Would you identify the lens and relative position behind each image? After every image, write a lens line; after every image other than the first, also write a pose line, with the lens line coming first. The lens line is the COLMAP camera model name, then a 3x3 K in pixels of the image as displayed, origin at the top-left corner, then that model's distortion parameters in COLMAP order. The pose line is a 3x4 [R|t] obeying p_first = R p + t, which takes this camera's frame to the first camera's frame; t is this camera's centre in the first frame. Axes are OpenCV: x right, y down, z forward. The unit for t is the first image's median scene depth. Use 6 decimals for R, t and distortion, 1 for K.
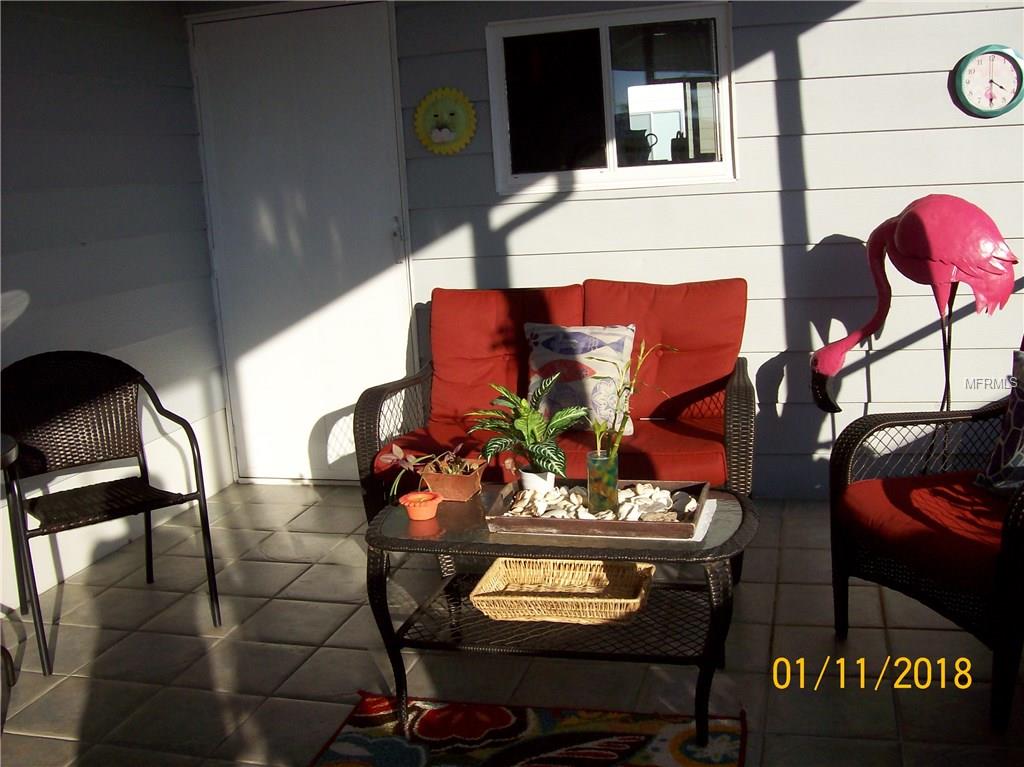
lens RADIAL K [[1075.9, 0, 528.7], [0, 1075.9, 384.7], [0, 0, 1]] dist [-0.190503, 0.179526]
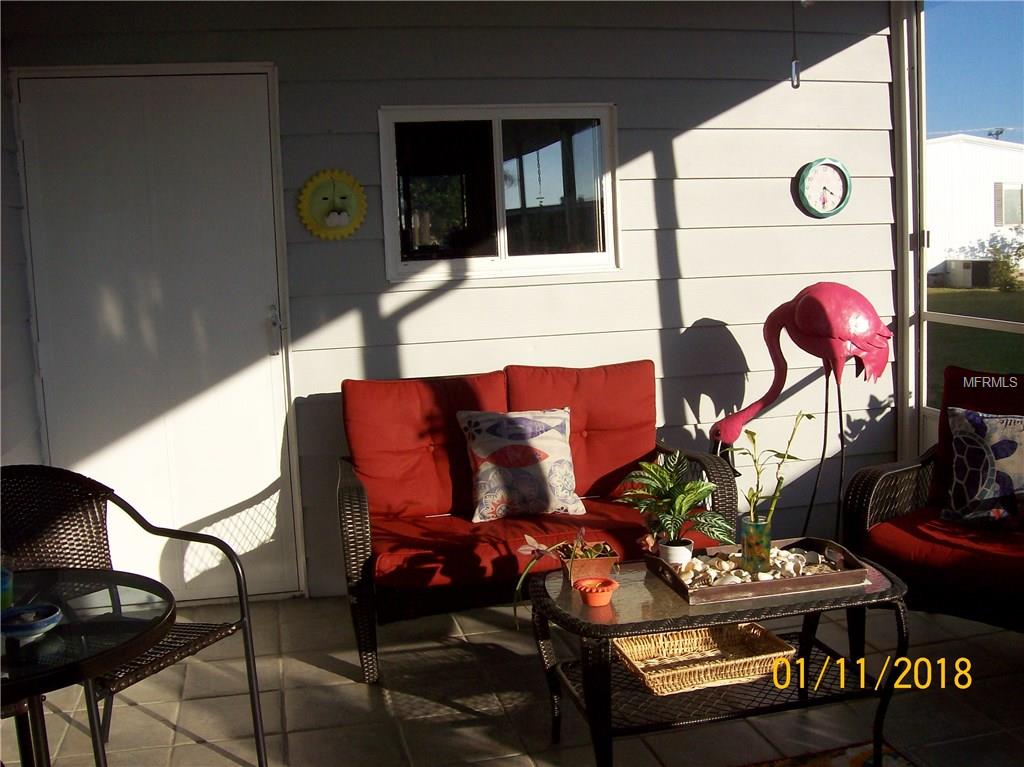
lens RADIAL K [[1075.9, 0, 528.7], [0, 1075.9, 384.7], [0, 0, 1]] dist [-0.190503, 0.179526]
pose [[0.882821, -0.034257, 0.468458, -0.401890], [0.075830, 0.994649, -0.070168, -0.007539], [-0.463548, 0.097469, 0.880695, 0.100051]]
